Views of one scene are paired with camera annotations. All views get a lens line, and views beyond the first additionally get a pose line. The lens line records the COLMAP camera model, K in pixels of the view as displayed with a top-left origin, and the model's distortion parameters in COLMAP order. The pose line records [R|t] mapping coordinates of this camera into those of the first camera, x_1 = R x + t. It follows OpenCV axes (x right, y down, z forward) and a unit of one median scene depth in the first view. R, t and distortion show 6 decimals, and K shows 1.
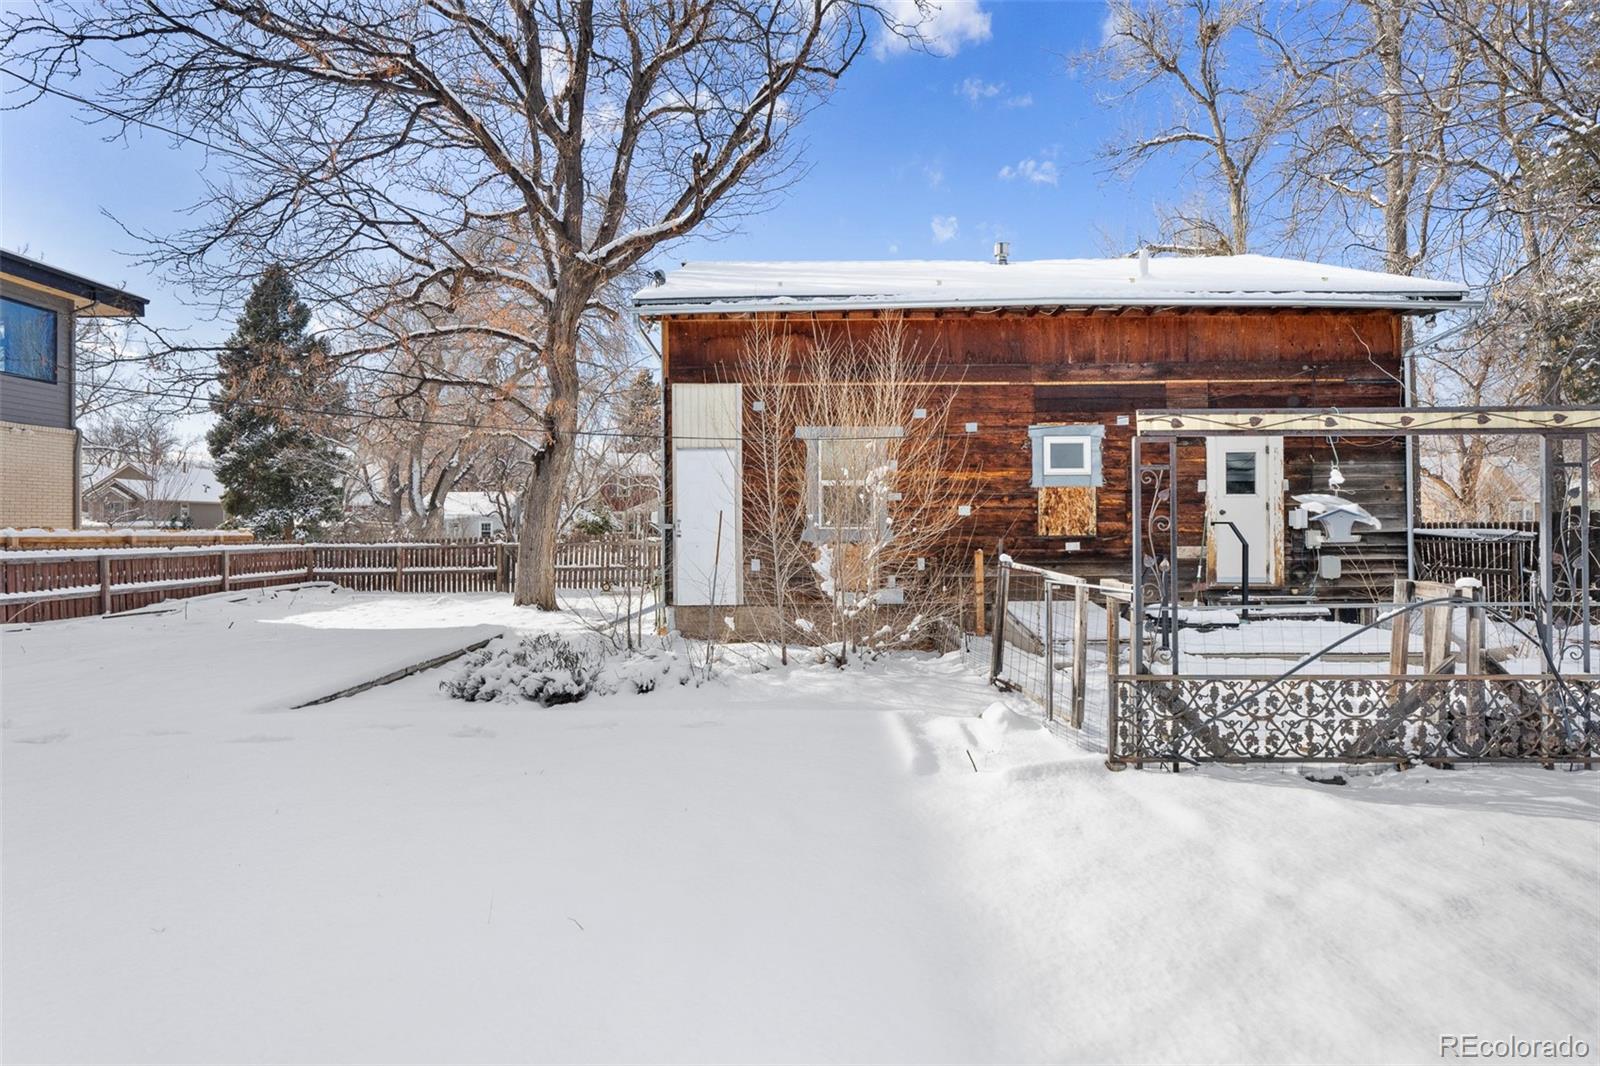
lens RADIAL K [[744.3, 0, 800.0], [0, 744.3, 533.0], [0, 0, 1]] dist [0.001568, 0.000379]
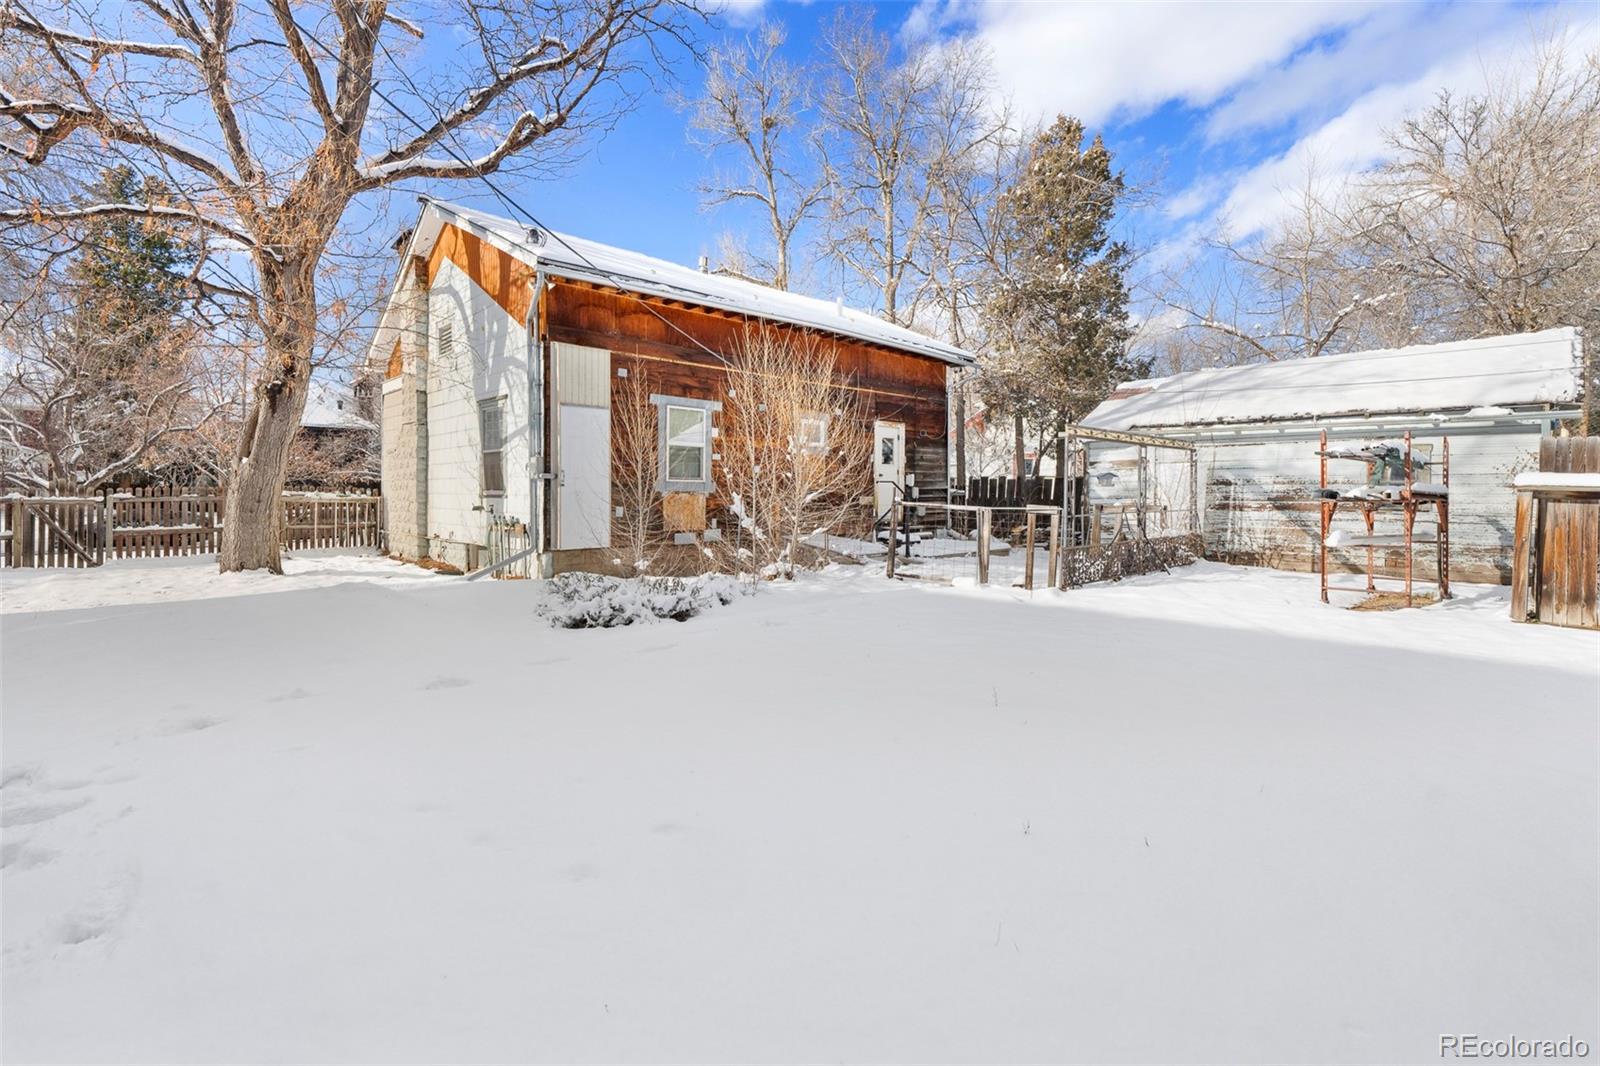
lens RADIAL K [[726.1, 0, 802.2], [0, 726.1, 498.7], [0, 0, 1]] dist [0.001058, 0.000415]
pose [[0.718707, 0.002057, 0.695310, -0.627024], [-0.003719, 0.999993, 0.000886, 0.021041], [-0.695303, -0.003223, 0.718709, 0.009845]]
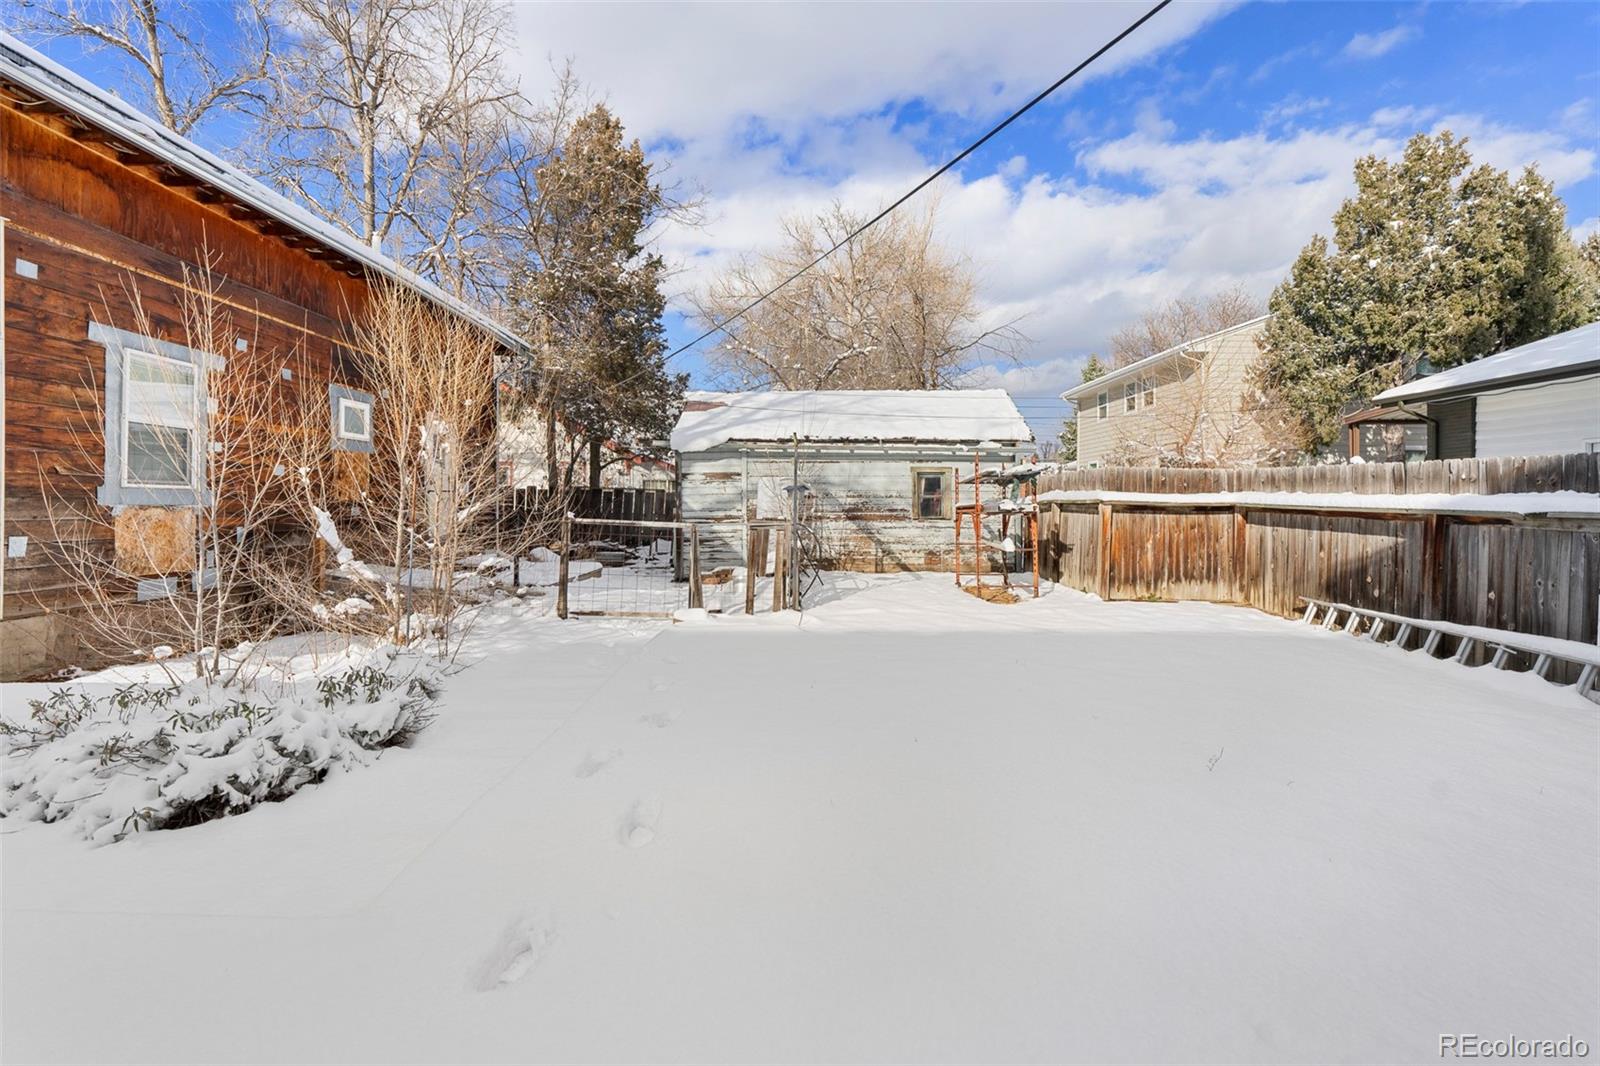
lens RADIAL K [[726.1, 0, 802.2], [0, 726.1, 498.7], [0, 0, 1]] dist [0.001058, 0.000415]
pose [[0.012173, 0.013357, 0.999837, -0.602699], [0.002277, 0.999908, -0.013385, 0.015512], [-0.999923, 0.002440, 0.012141, 0.390730]]
